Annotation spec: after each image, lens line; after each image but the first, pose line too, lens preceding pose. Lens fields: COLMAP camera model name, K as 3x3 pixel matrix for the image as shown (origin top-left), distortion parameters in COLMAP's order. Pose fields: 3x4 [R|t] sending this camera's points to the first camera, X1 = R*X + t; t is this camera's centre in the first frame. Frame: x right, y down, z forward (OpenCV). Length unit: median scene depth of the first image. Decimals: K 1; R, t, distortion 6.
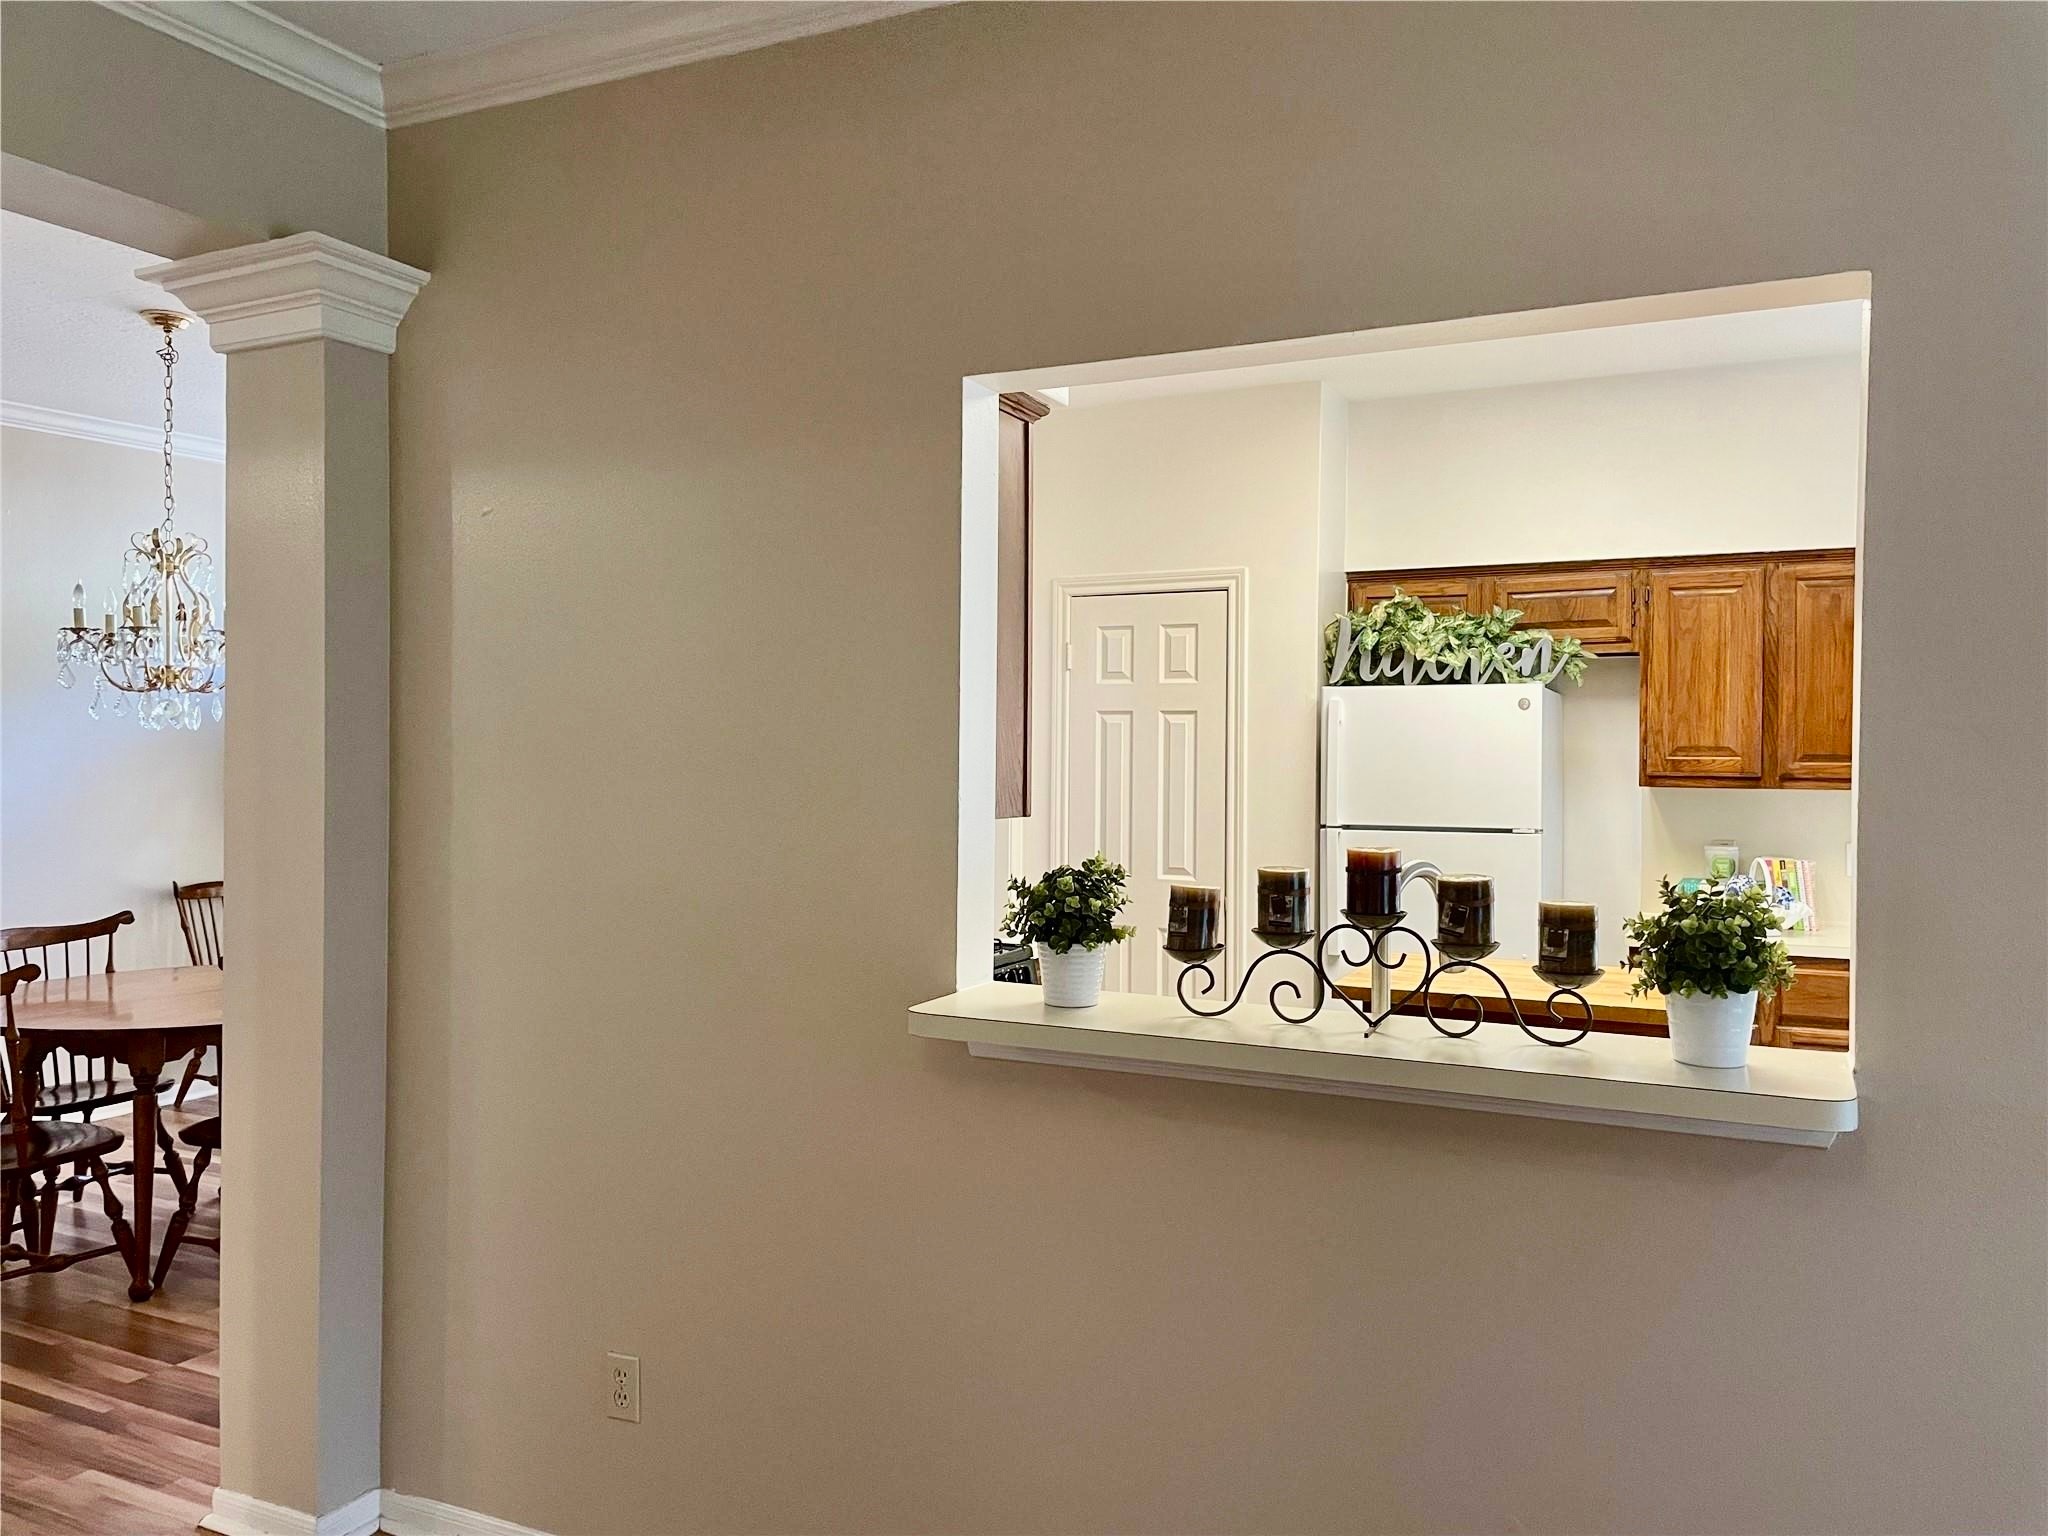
lens RADIAL K [[1530.4, 0, 1024.2], [0, 1530.4, 768.7], [0, 0, 1]] dist [0.009891, -0.012053]
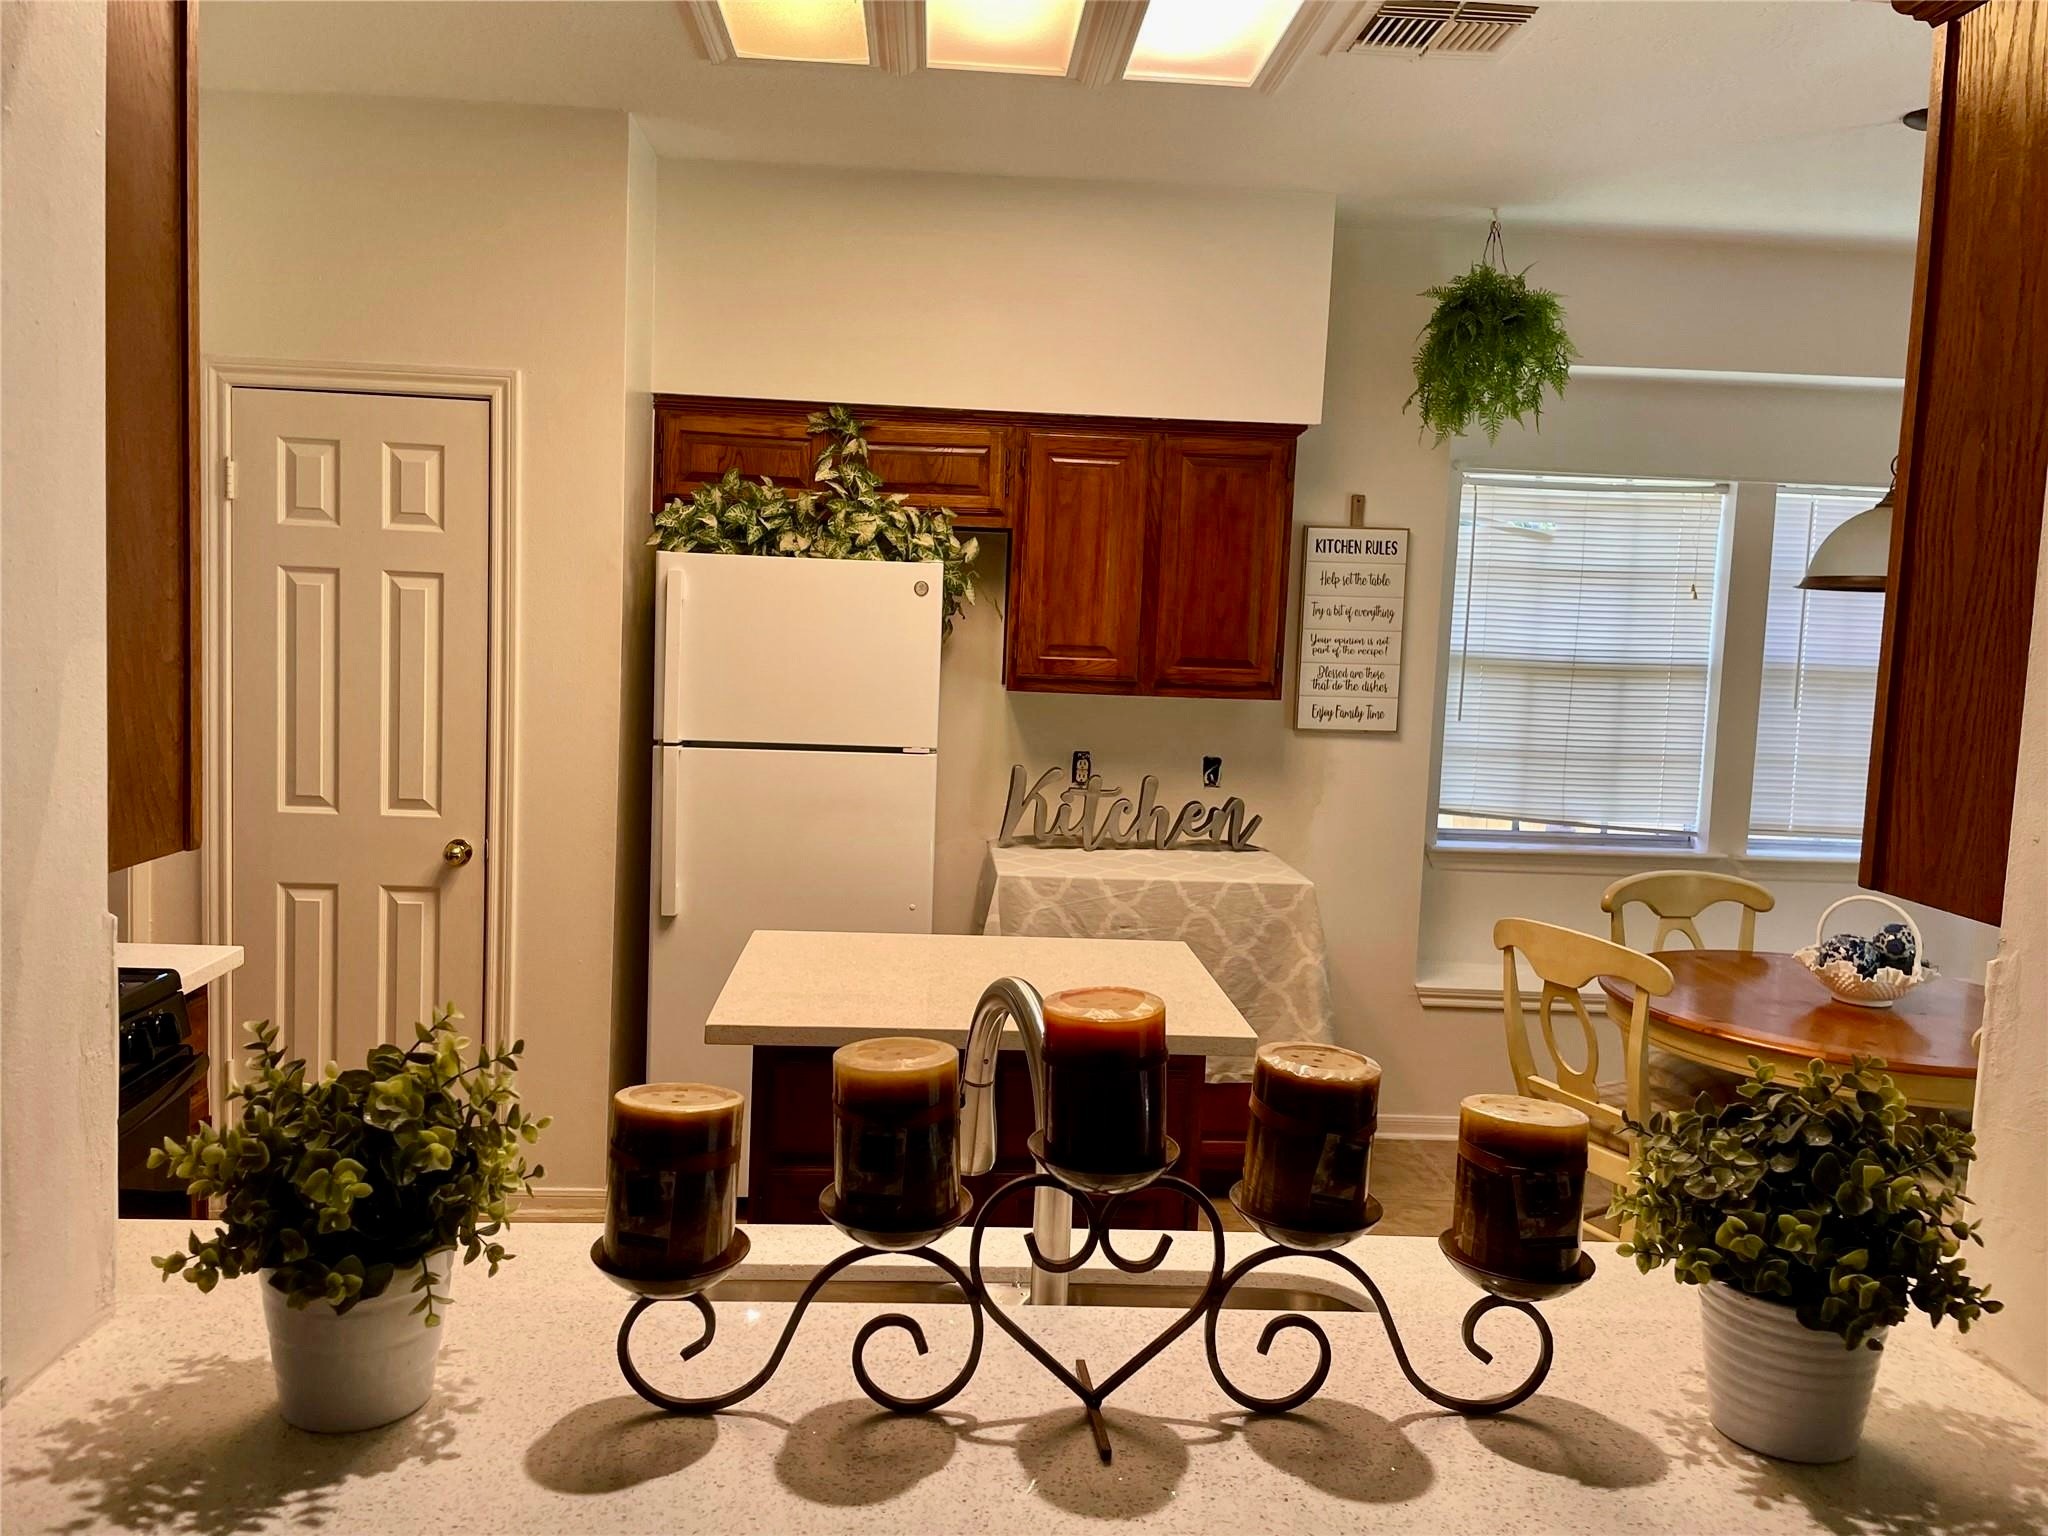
lens RADIAL K [[1530.4, 0, 1037.6], [0, 1530.4, 761.7], [0, 0, 1]] dist [0.009891, -0.012053]
pose [[0.866217, -0.015397, 0.499431, -0.001452], [-0.031779, 0.995804, 0.085818, -0.022185], [-0.498656, -0.090209, 0.862093, 0.273561]]
